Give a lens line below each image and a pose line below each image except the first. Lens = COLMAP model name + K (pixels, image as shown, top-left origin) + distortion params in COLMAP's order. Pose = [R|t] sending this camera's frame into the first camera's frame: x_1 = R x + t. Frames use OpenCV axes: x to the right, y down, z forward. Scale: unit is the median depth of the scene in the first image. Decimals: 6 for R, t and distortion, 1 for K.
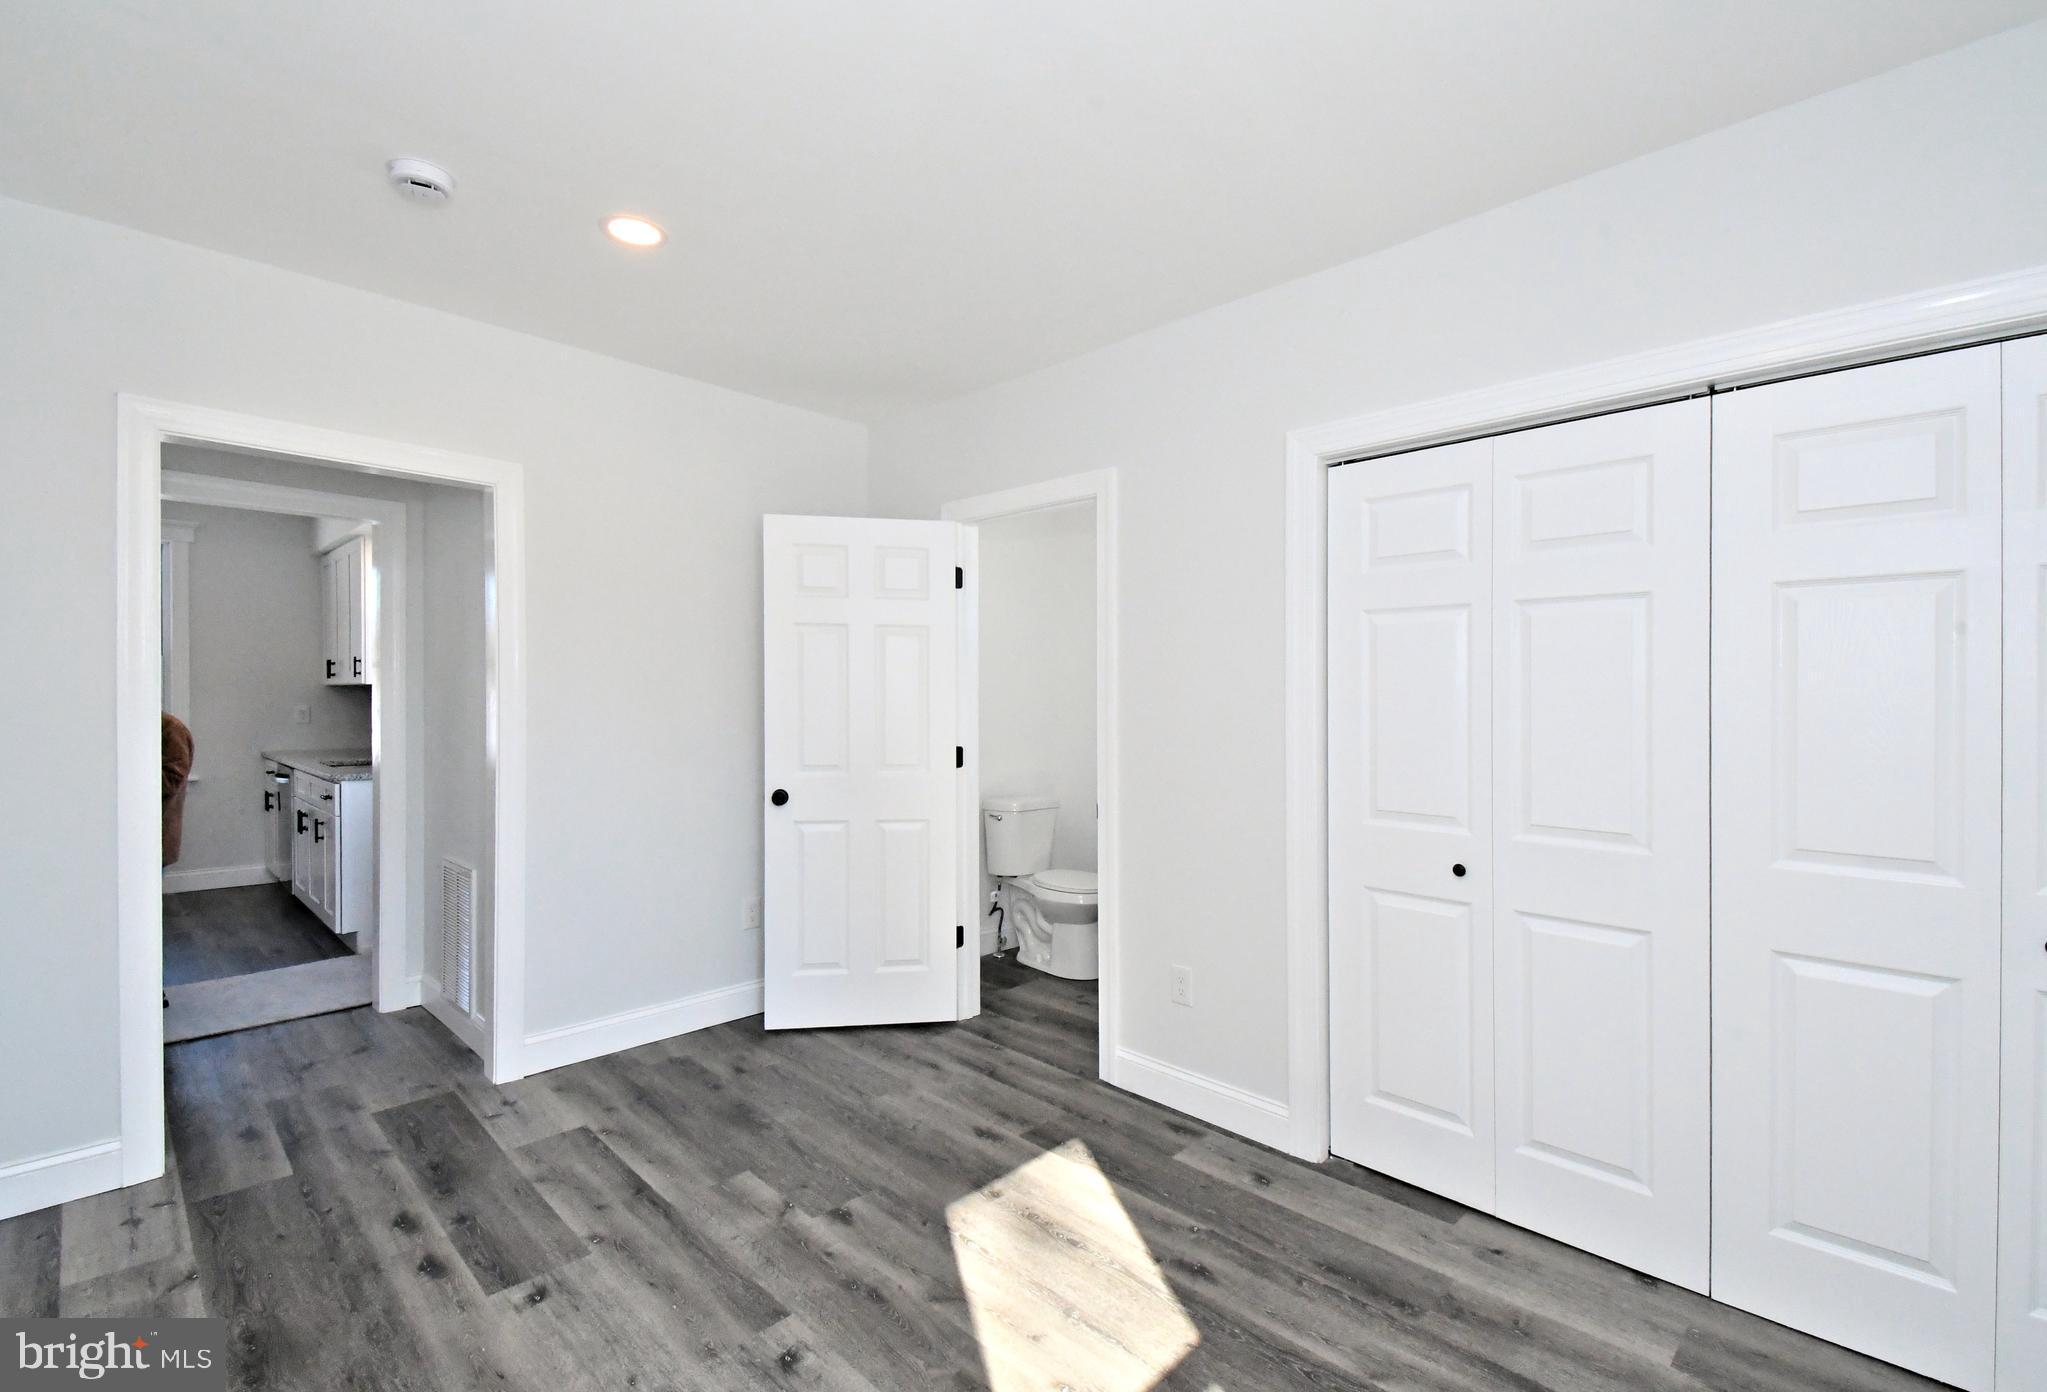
lens RADIAL K [[906.6, 0, 1022.0], [0, 906.6, 701.9], [0, 0, 1]] dist [-0.001977, -0.001933]
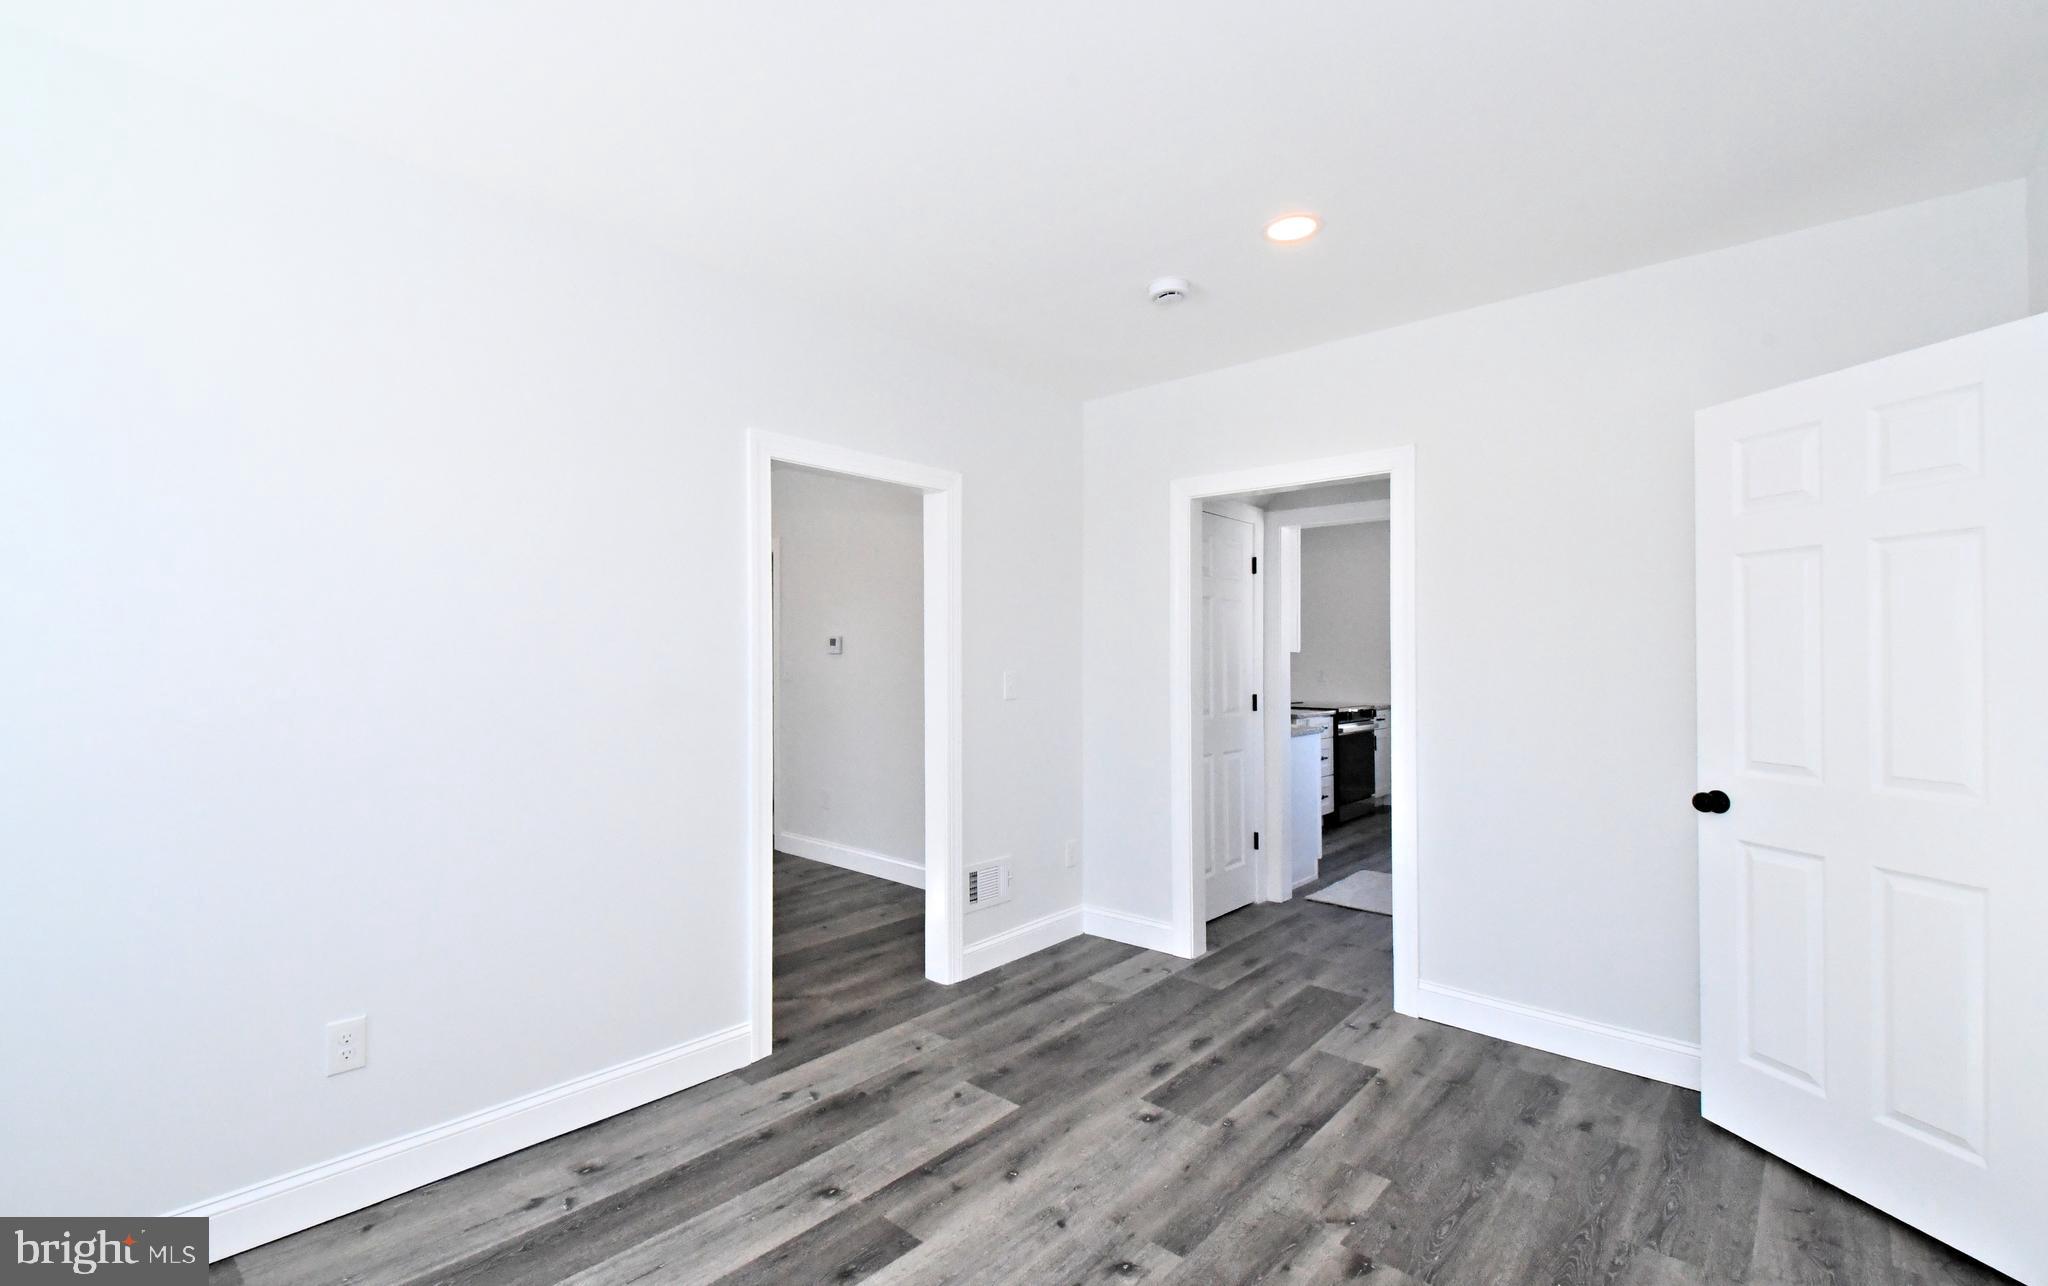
lens RADIAL K [[887.0, 0, 1025.0], [0, 887.0, 645.1], [0, 0, 1]] dist [-0.004623, -0.001166]
pose [[0.045454, -0.015510, -0.998846, 0.604322], [-0.010506, 0.999817, -0.016004, -0.003451], [0.998911, 0.011221, 0.045283, 0.612450]]
